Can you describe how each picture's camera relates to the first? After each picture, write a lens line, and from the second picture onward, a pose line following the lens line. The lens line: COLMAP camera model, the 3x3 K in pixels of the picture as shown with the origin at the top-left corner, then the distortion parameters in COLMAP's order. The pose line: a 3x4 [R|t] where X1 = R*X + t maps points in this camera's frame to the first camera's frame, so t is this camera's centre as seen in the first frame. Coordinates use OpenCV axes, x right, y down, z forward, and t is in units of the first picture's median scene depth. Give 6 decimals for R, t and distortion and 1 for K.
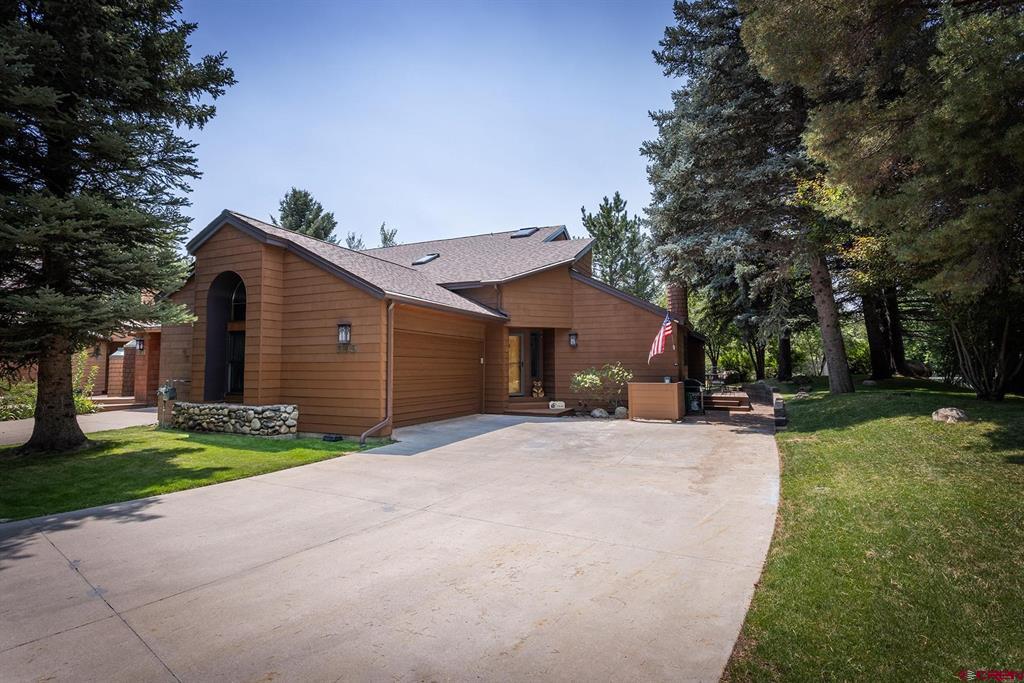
lens RADIAL K [[492.1, 0, 512.3], [0, 492.1, 340.3], [0, 0, 1]] dist [-0.003466, 0.003836]
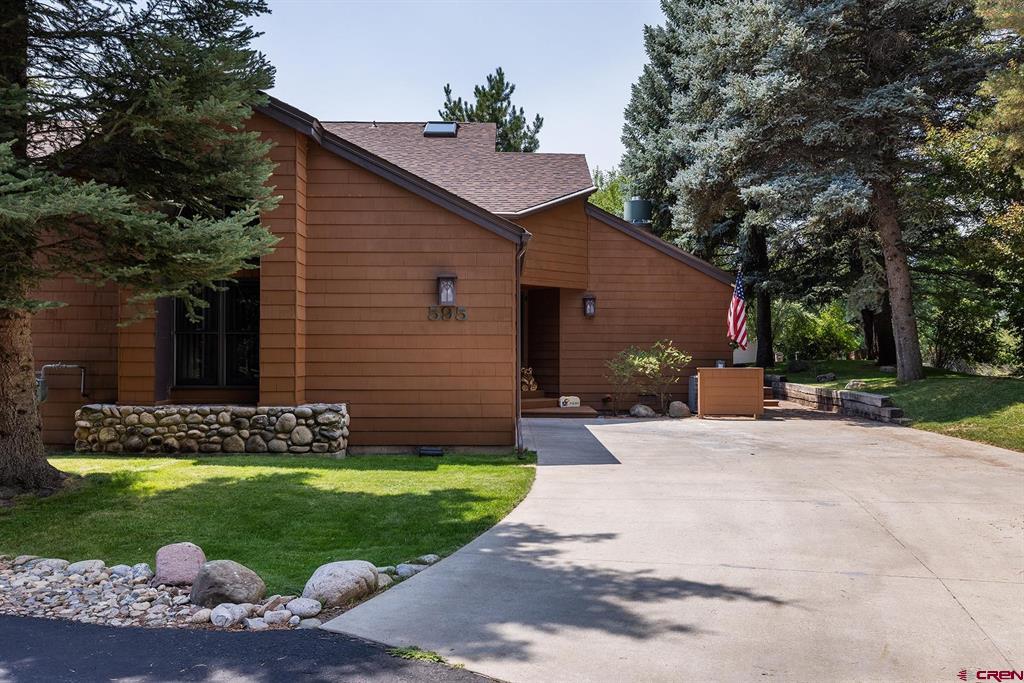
lens RADIAL K [[866.9, 0, 511.2], [0, 866.9, 342.4], [0, 0, 1]] dist [0.019507, 0.002888]
pose [[0.908028, 0.009016, 0.418812, -0.561543], [-0.028302, 0.998804, 0.039860, 0.004423], [-0.417952, -0.048048, 0.907198, -0.059304]]
